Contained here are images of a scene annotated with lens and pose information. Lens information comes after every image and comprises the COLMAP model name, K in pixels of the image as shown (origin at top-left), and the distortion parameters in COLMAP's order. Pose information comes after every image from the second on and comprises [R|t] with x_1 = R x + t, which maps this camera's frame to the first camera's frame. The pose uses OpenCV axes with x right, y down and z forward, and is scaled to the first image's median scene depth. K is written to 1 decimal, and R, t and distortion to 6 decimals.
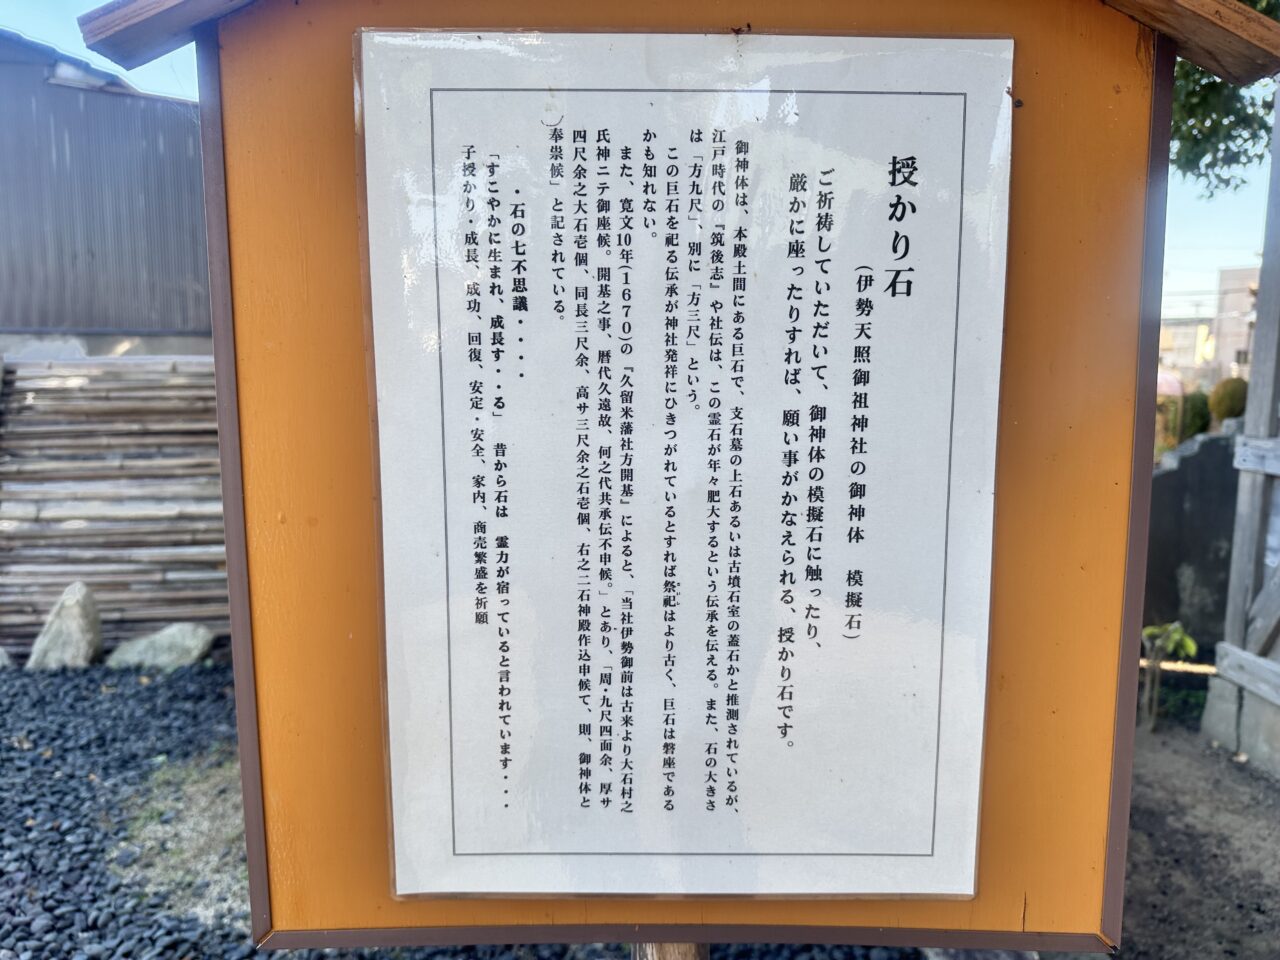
lens RADIAL K [[909.0, 0, 638.4], [0, 909.0, 478.8], [0, 0, 1]] dist [0.024484, -0.018110]
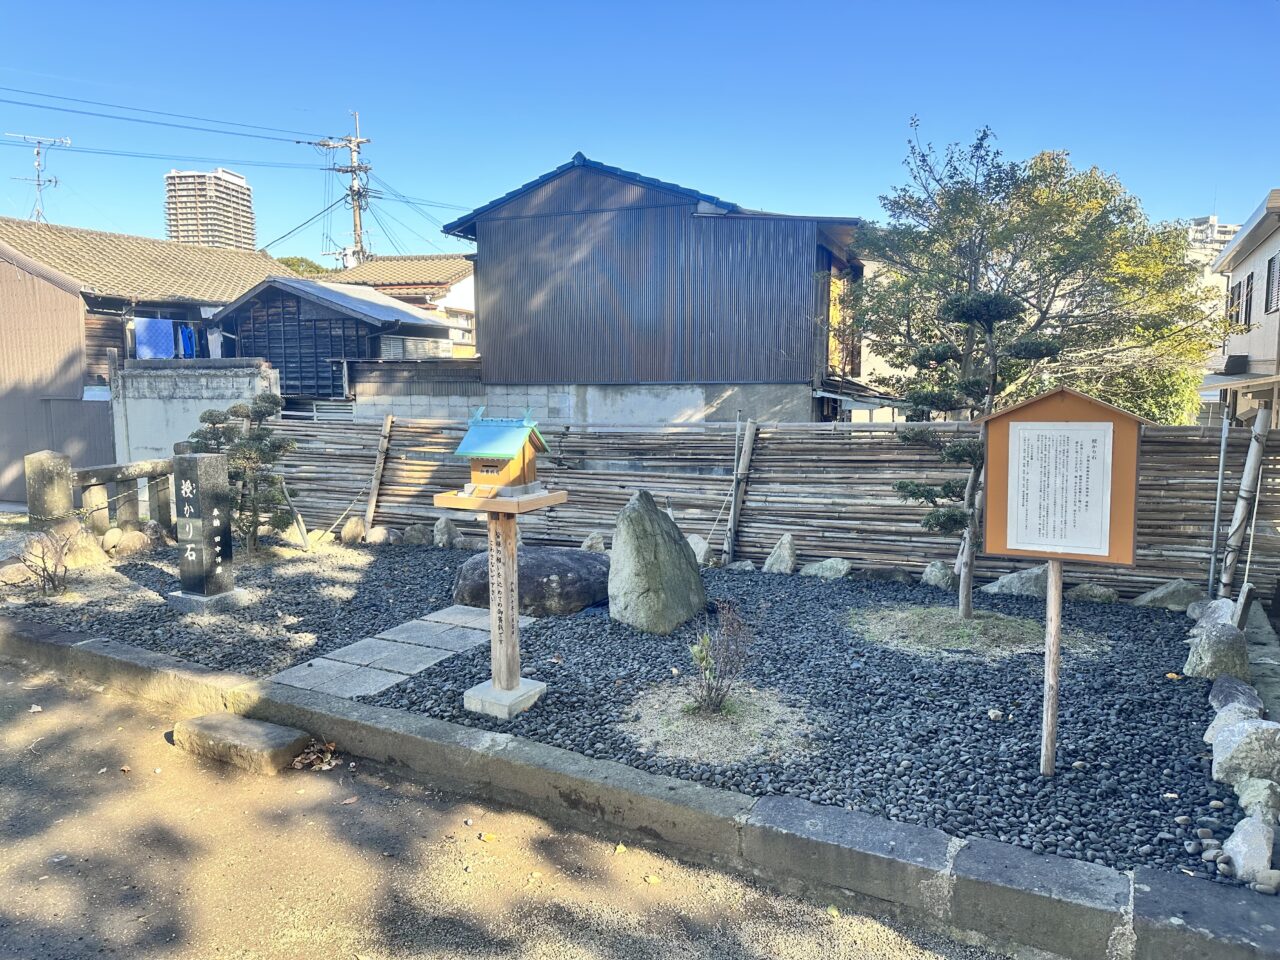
lens RADIAL K [[909.0, 0, 640.3], [0, 909.0, 476.5], [0, 0, 1]] dist [0.024484, -0.018110]
pose [[0.867746, 0.041379, -0.495282, 0.105908], [-0.052942, 0.998554, -0.009330, 0.023707], [0.494180, 0.034317, 0.868682, -0.944855]]
